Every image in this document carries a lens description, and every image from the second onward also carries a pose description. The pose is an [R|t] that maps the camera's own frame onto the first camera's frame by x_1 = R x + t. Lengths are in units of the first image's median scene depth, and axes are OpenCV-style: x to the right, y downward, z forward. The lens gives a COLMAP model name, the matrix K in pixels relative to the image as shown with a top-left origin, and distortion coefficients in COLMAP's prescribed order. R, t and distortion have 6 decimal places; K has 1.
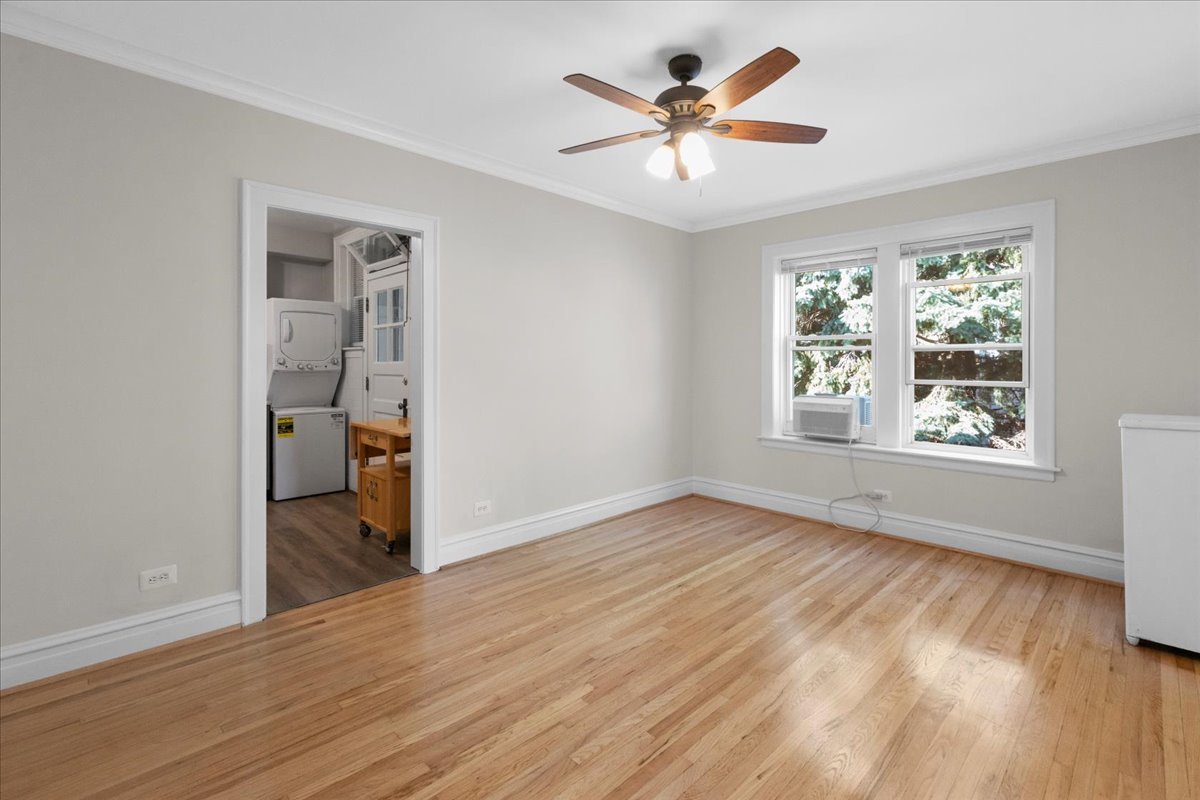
lens RADIAL K [[539.1, 0, 608.6], [0, 539.1, 387.5], [0, 0, 1]] dist [-0.005048, -0.000977]
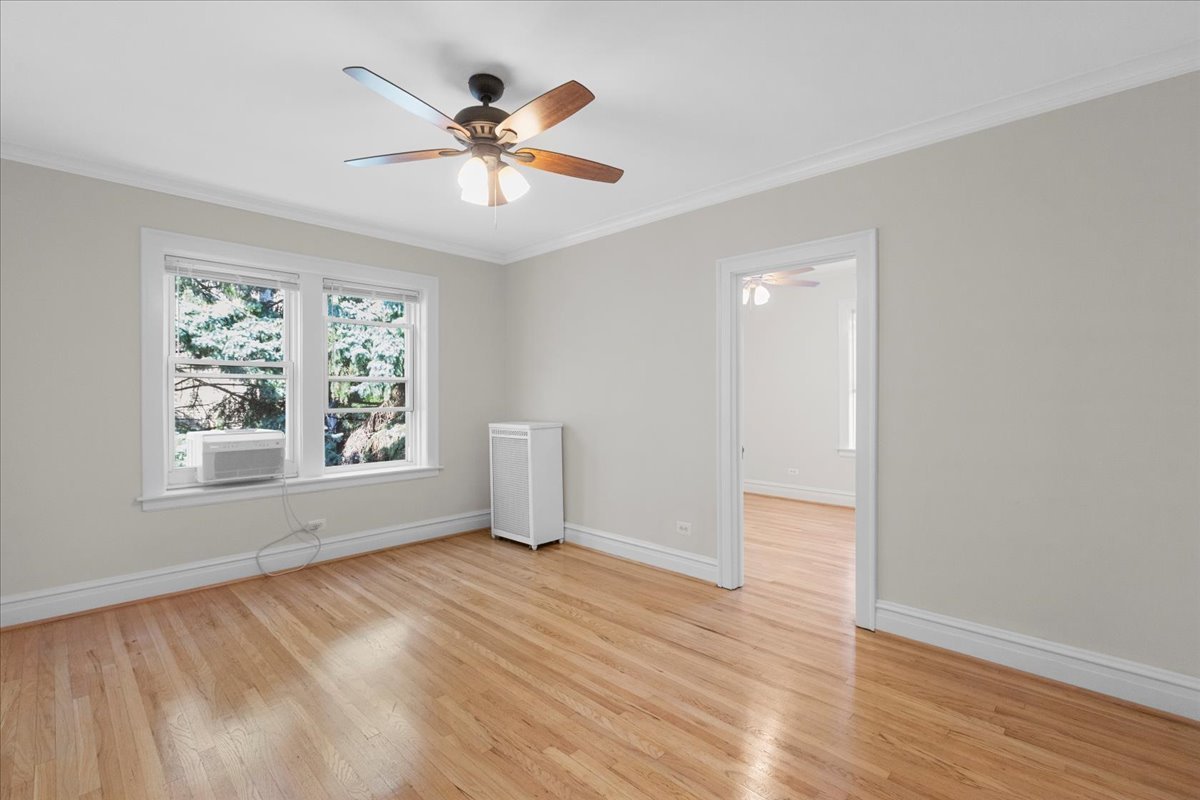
lens RADIAL K [[539.1, 0, 608.6], [0, 539.1, 387.5], [0, 0, 1]] dist [-0.005048, -0.000977]
pose [[-0.010343, 0.004398, 0.999937, -0.652960], [0.049057, 0.998788, -0.003885, -0.028774], [-0.998742, 0.049013, -0.010546, 0.611855]]
